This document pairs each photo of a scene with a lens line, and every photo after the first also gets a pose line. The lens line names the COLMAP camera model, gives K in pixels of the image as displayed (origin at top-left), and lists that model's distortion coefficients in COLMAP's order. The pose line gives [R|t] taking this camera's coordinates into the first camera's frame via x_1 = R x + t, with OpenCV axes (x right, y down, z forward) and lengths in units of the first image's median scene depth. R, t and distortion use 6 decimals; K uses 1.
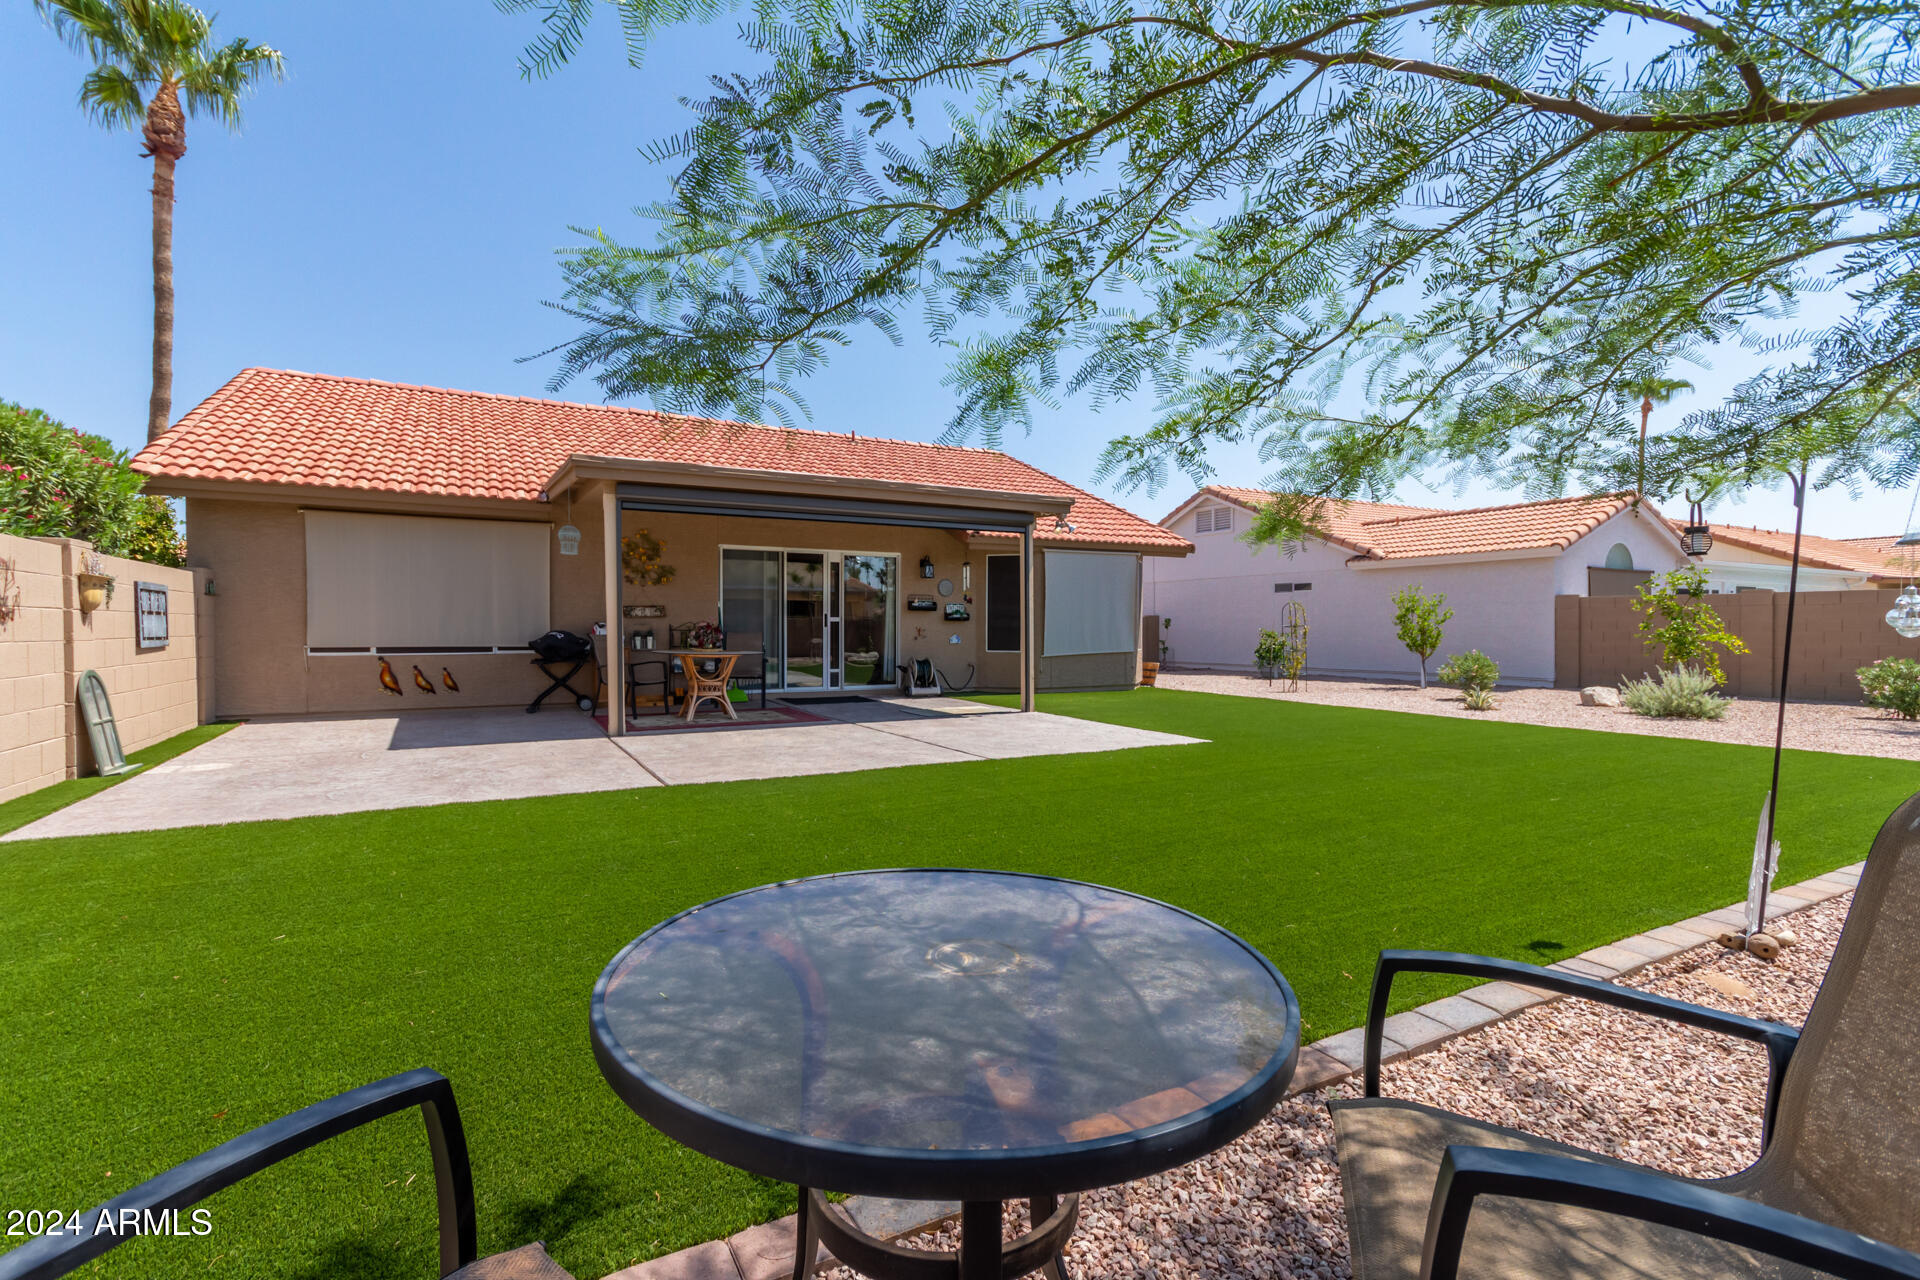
lens RADIAL K [[892.1, 0, 960.0], [0, 892.1, 640.0], [0, 0, 1]] dist [0.003031, -0.000108]
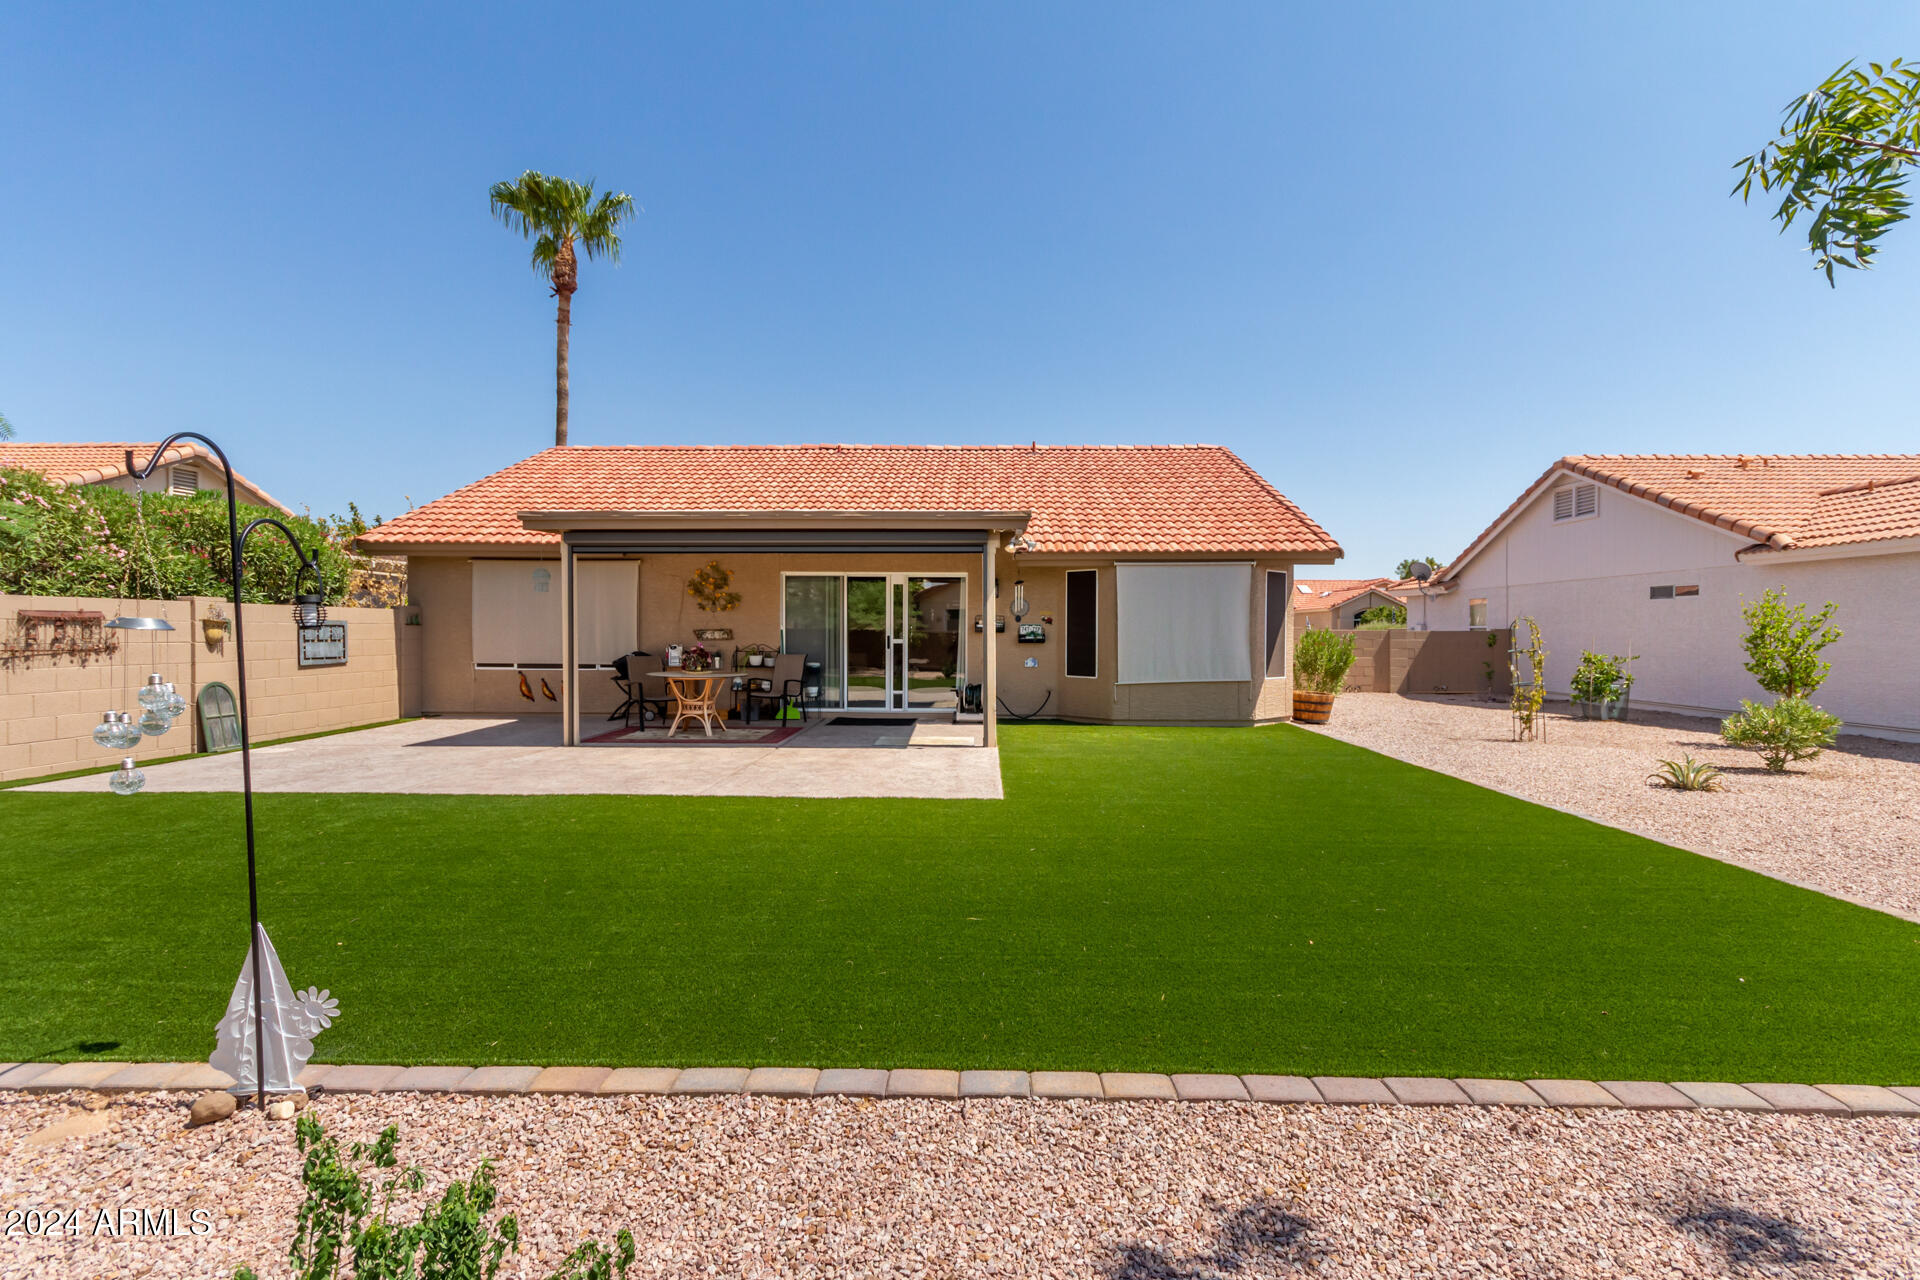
lens RADIAL K [[915.5, 0, 960.0], [0, 915.5, 640.0], [0, 0, 1]] dist [-0.002442, -0.000218]
pose [[0.861698, 0.007230, -0.507371, 0.461440], [-0.009888, 0.999948, -0.002545, -0.023504], [0.507326, 0.007209, 0.861724, 0.153215]]
